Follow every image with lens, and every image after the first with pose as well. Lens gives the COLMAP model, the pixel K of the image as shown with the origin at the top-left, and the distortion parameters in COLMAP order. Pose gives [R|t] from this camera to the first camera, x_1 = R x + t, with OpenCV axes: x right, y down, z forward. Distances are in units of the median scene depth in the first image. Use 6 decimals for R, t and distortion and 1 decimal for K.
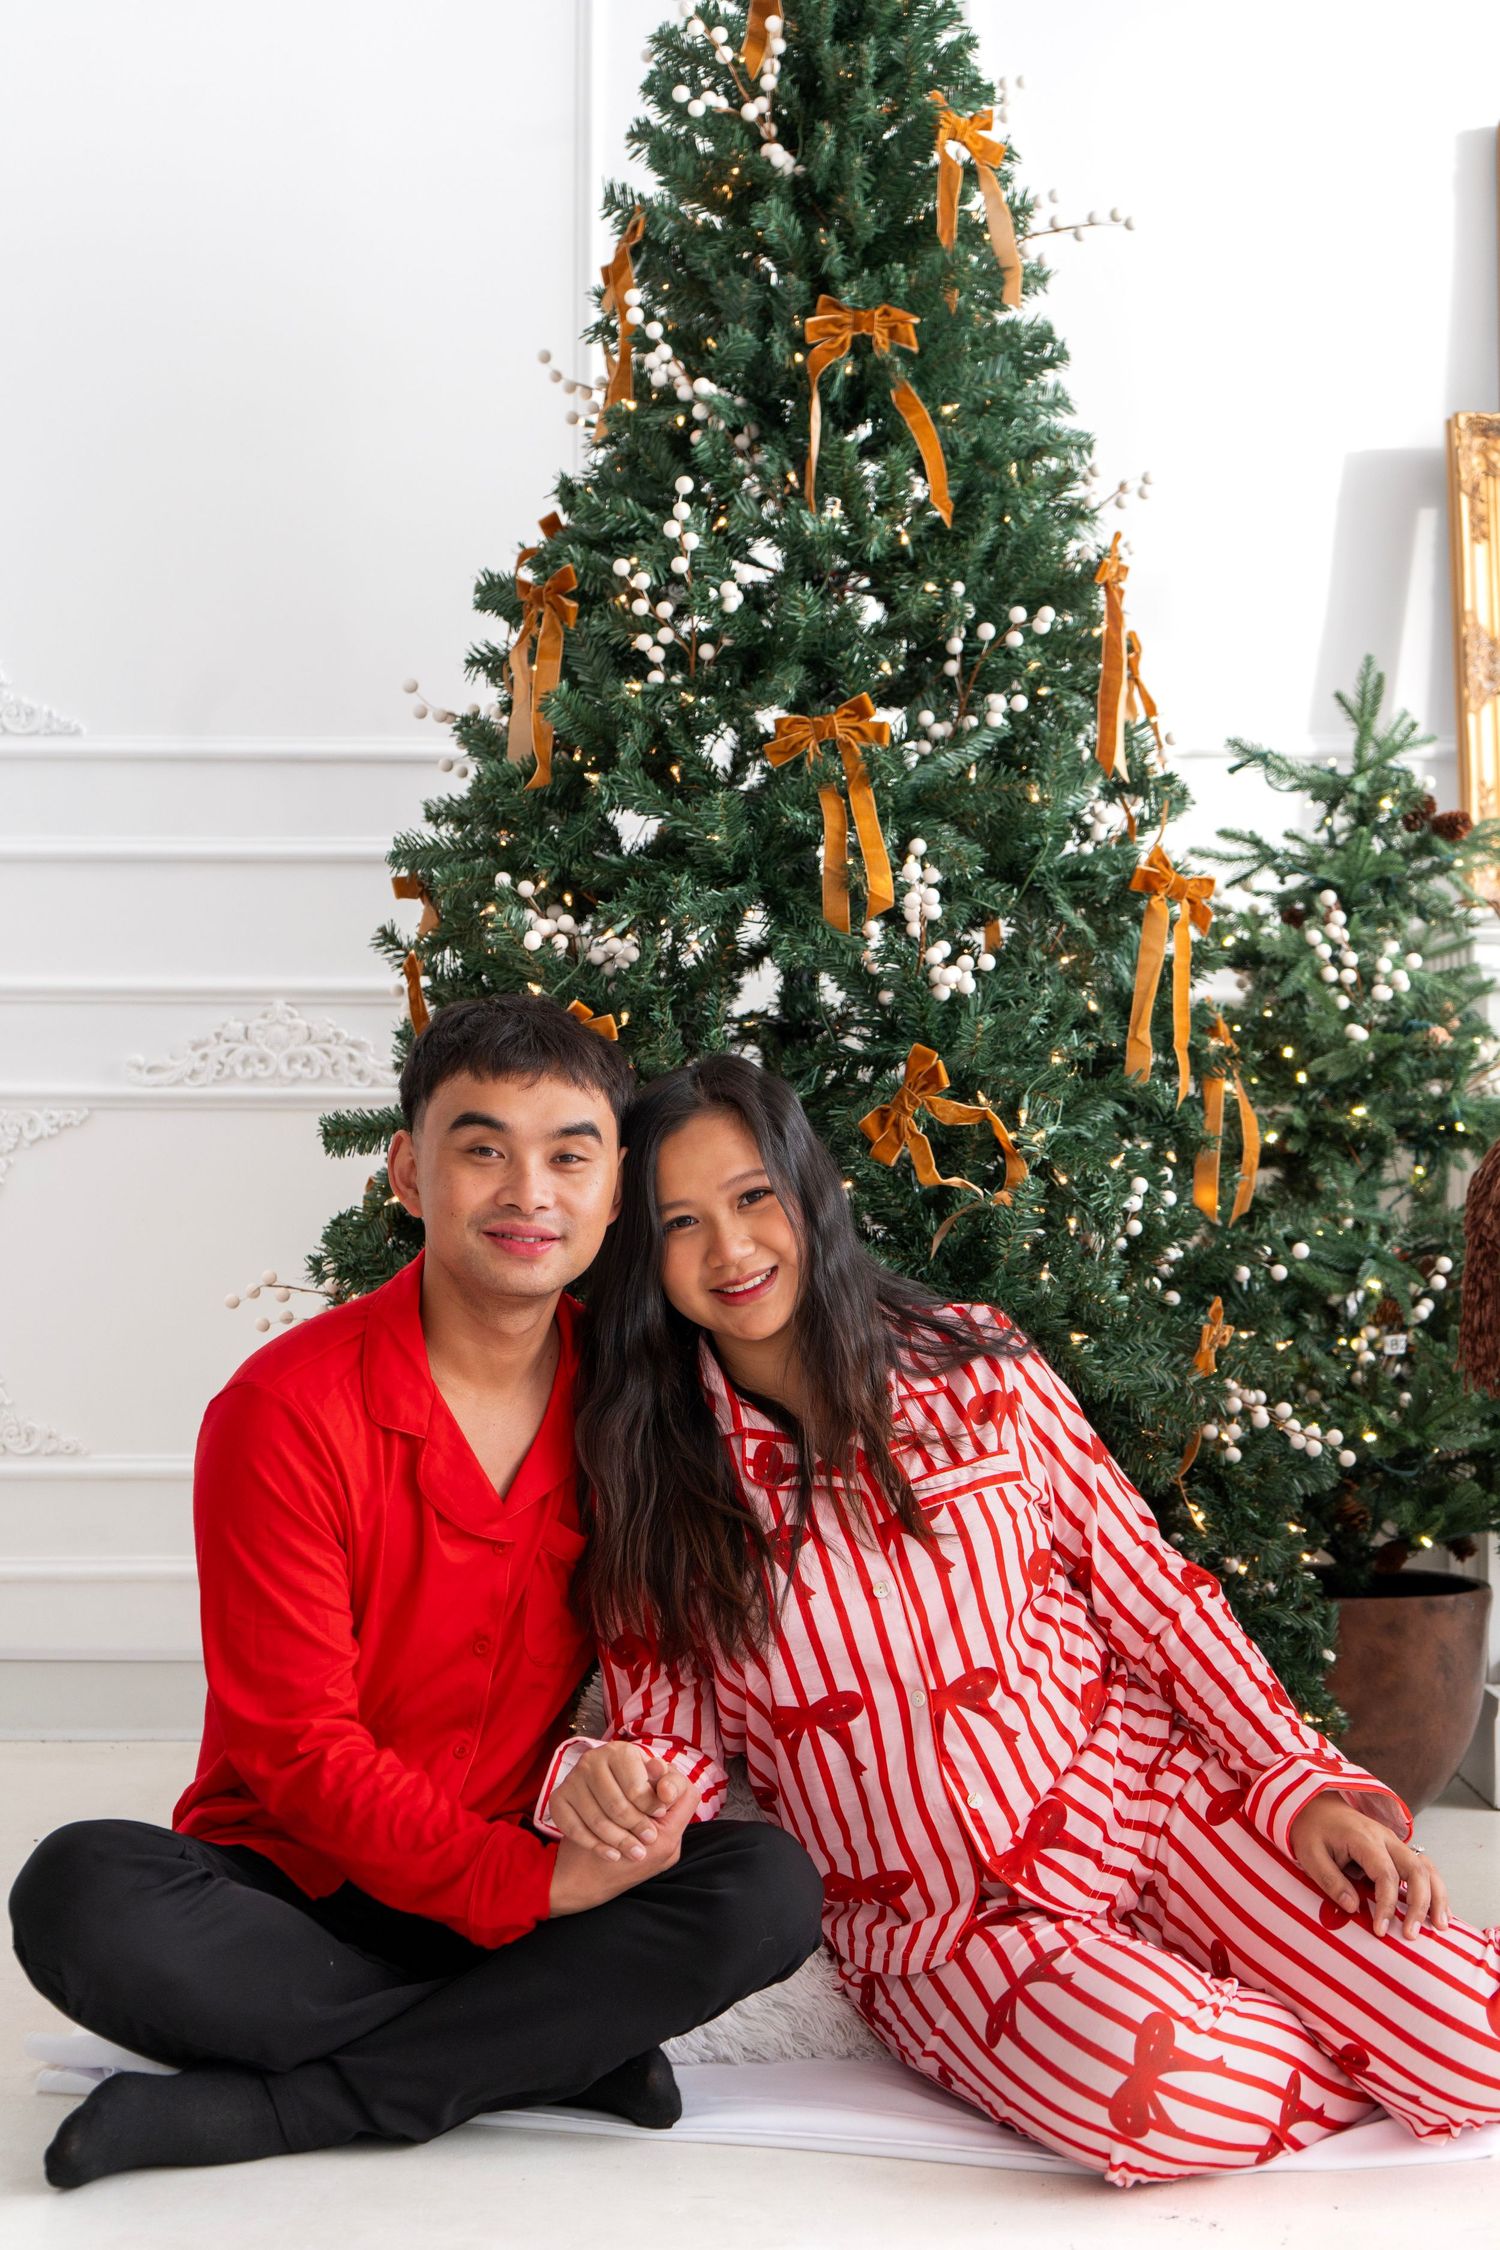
lens RADIAL K [[3188.0, 0, 750.0], [0, 3188.0, 1125.0], [0, 0, 1]] dist [0.016048, 0.091836]
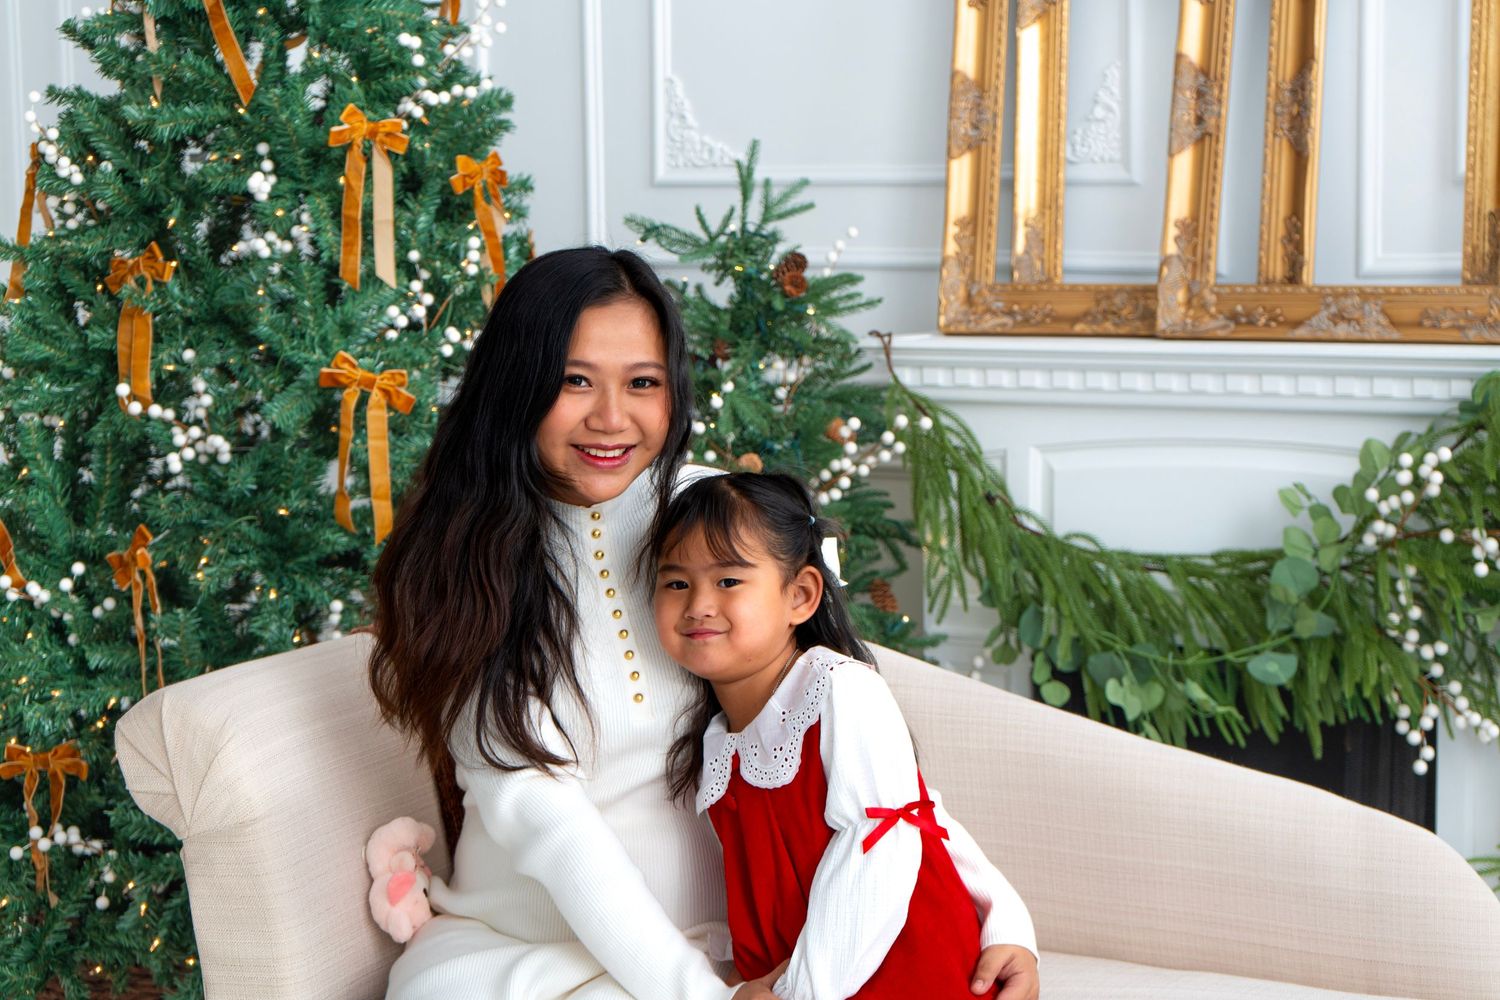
lens RADIAL K [[2628.7, 0, 769.1], [0, 2628.7, 462.6], [0, 0, 1]] dist [0.007168, 0.275599]
pose [[0.874050, 0.034807, -0.484588, 0.768940], [0.020968, 0.993798, 0.109204, -0.148904], [0.485384, -0.105611, 0.867899, 0.124980]]
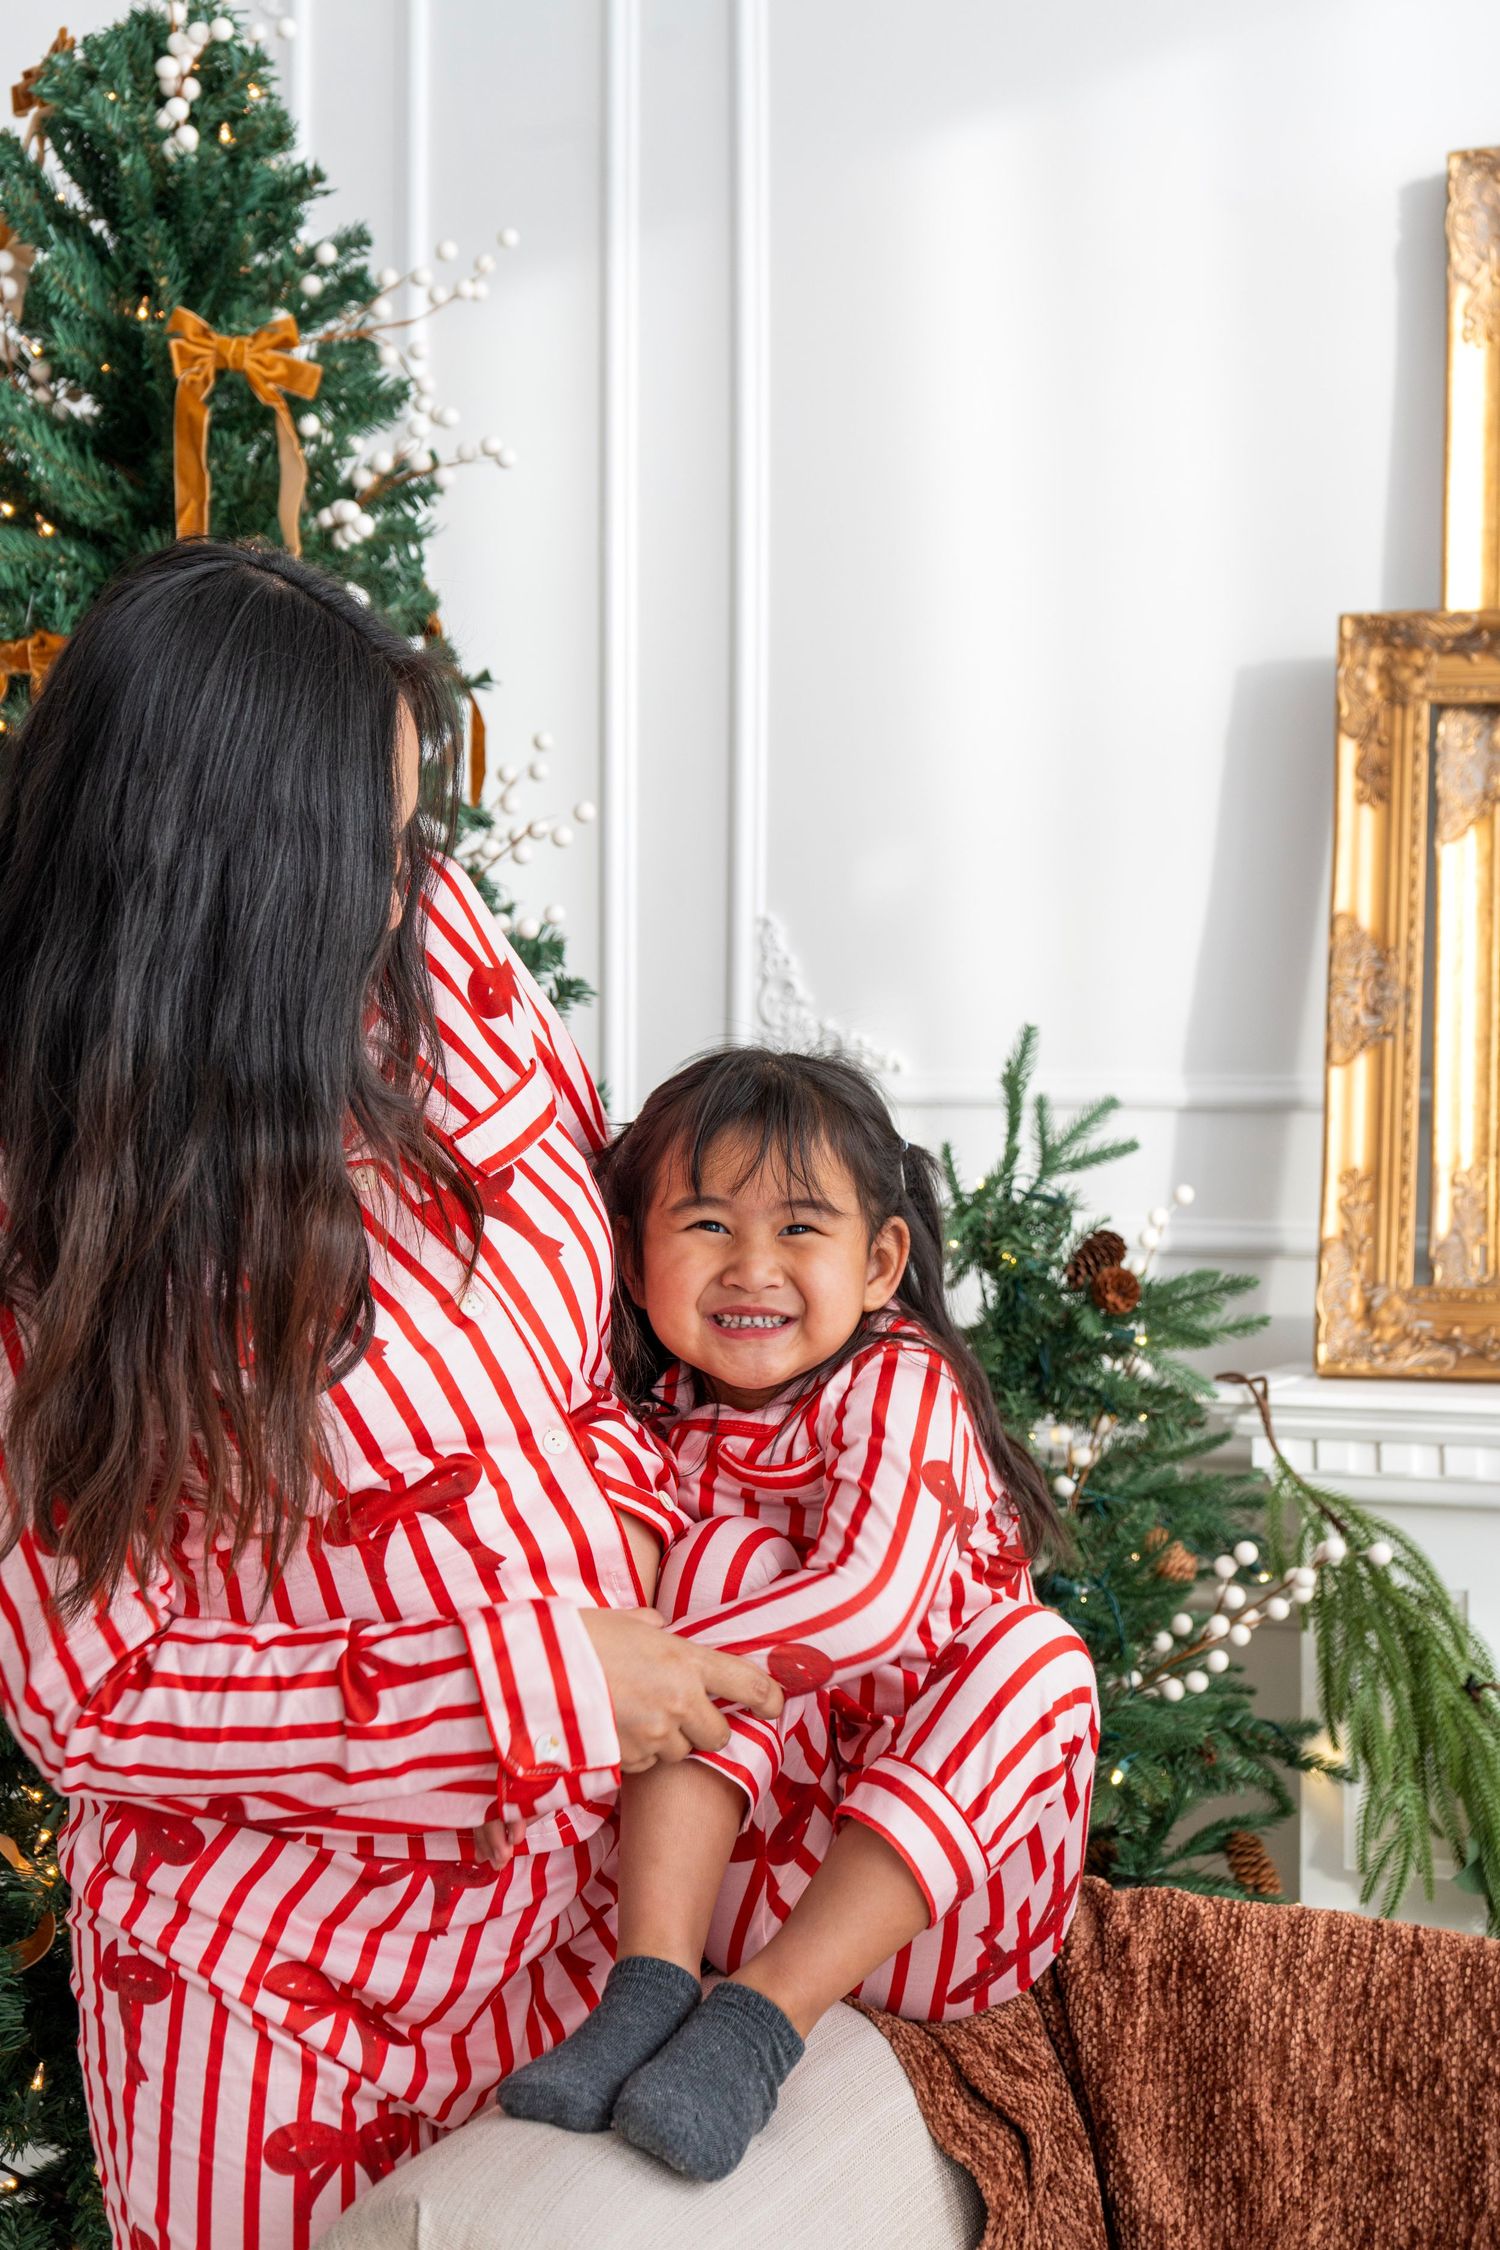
lens RADIAL K [[3384.5, 0, 757.8], [0, 3384.5, 1098.8], [0, 0, 1]] dist [0.037847, 0.049215]
pose [[0.924631, -0.000129, -0.380864, 0.459958], [0.002999, 0.999971, 0.006940, -0.151865], [0.380852, -0.007559, 0.924605, 0.348527]]
